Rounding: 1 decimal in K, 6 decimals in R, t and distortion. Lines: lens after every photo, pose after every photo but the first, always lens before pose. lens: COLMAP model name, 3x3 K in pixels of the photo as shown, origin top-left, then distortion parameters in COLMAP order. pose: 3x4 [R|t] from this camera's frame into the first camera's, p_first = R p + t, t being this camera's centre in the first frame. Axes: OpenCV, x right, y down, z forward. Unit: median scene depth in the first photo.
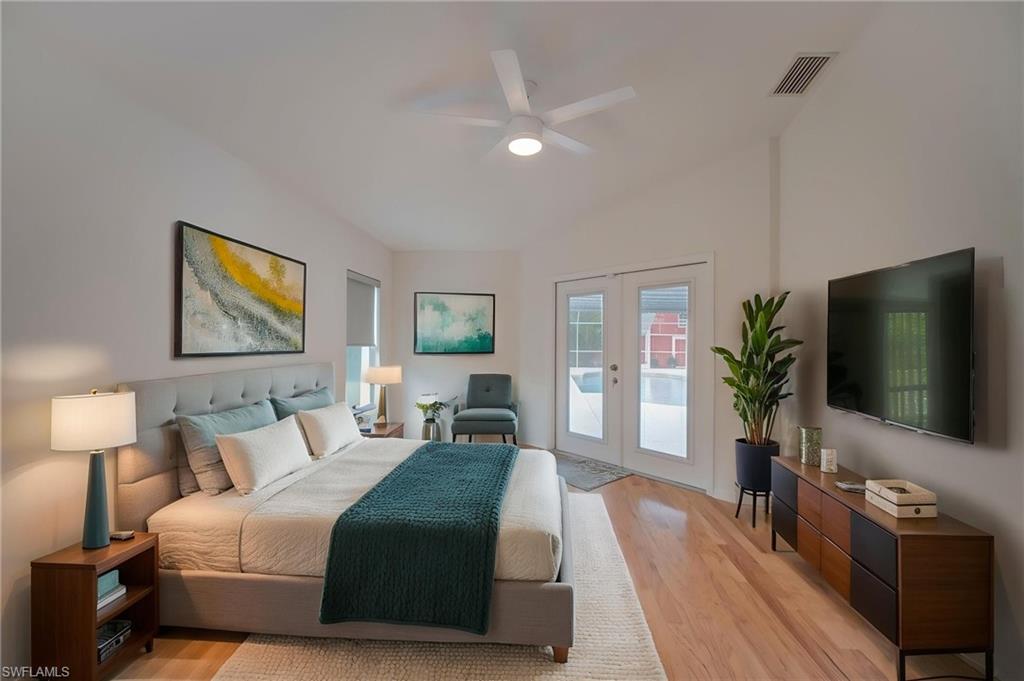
lens RADIAL K [[417.3, 0, 513.1], [0, 417.3, 338.5], [0, 0, 1]] dist [0.020692, -0.019587]
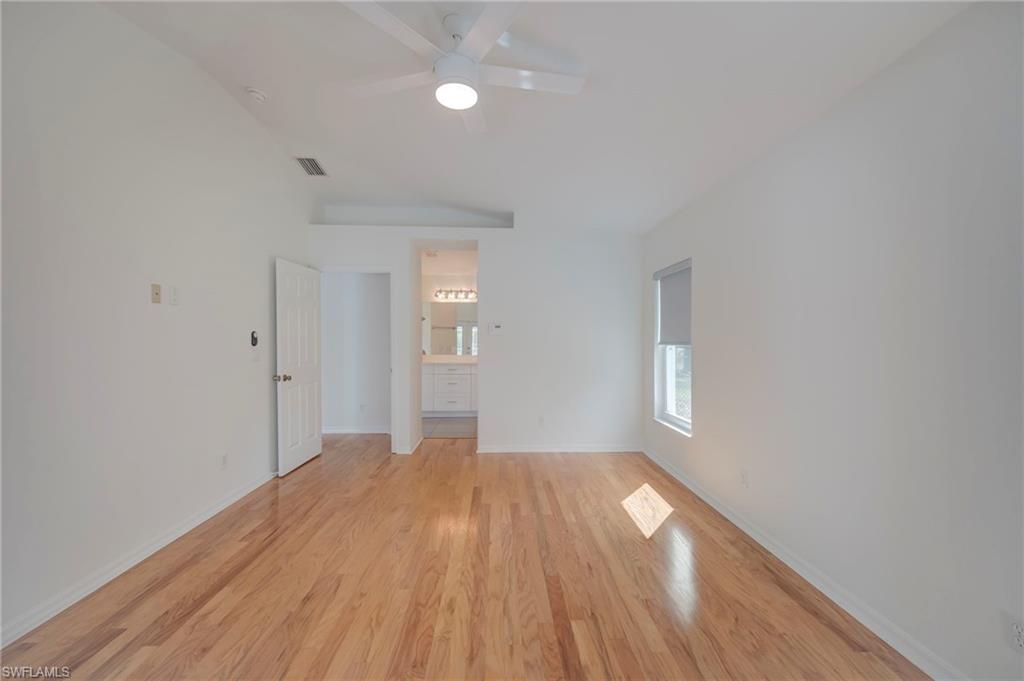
lens RADIAL K [[417.3, 0, 513.1], [0, 417.3, 338.5], [0, 0, 1]] dist [0.020692, -0.019587]
pose [[-0.993405, -0.004282, -0.114580, 0.011039], [-0.003993, 0.999988, -0.002752, 0.007477], [0.114590, -0.002277, -0.993410, 1.618834]]
